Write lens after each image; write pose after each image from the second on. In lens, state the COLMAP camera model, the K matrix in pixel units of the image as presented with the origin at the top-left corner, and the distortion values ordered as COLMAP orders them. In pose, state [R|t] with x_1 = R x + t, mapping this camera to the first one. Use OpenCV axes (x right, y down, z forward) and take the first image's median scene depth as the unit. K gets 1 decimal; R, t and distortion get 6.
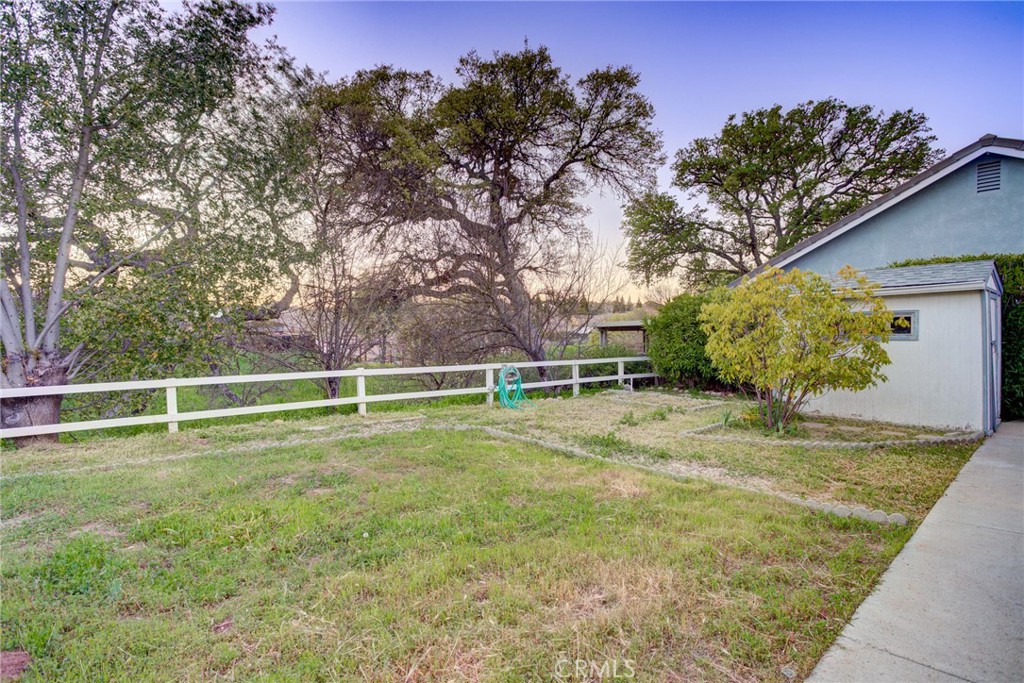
lens RADIAL K [[500.9, 0, 505.3], [0, 500.9, 337.9], [0, 0, 1]] dist [-0.002437, 0.000296]
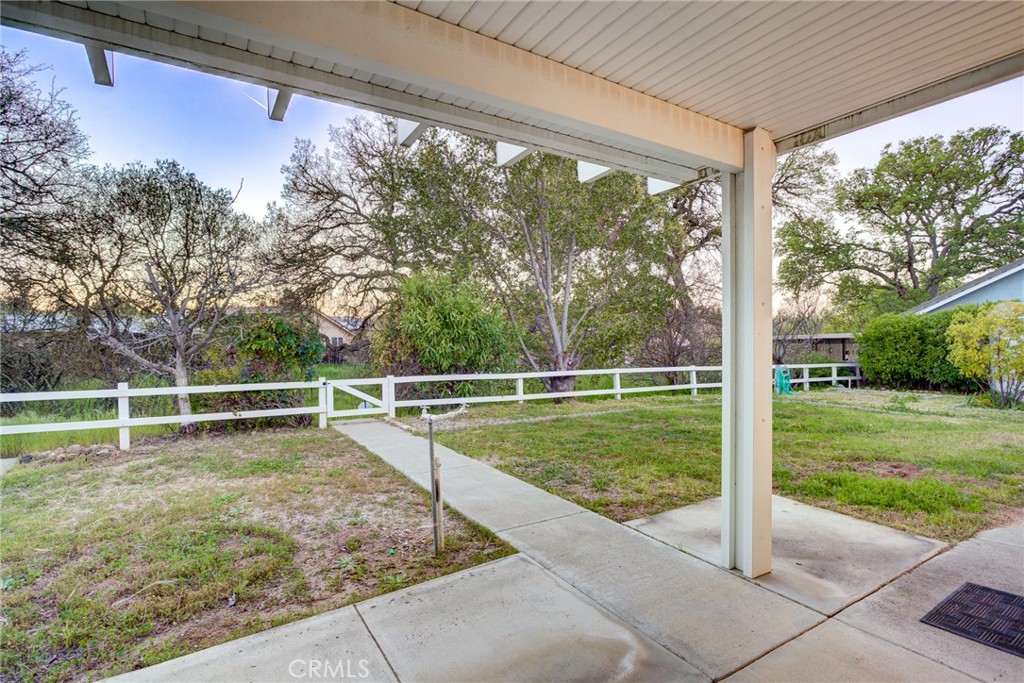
lens RADIAL K [[504.0, 0, 518.3], [0, 504.0, 342.2], [0, 0, 1]] dist [-0.011272, 0.003702]
pose [[0.988106, 0.000109, -0.153777, -0.176406], [-0.003038, 0.999818, -0.018812, 0.005469], [0.153747, 0.019056, 0.987927, -0.189260]]
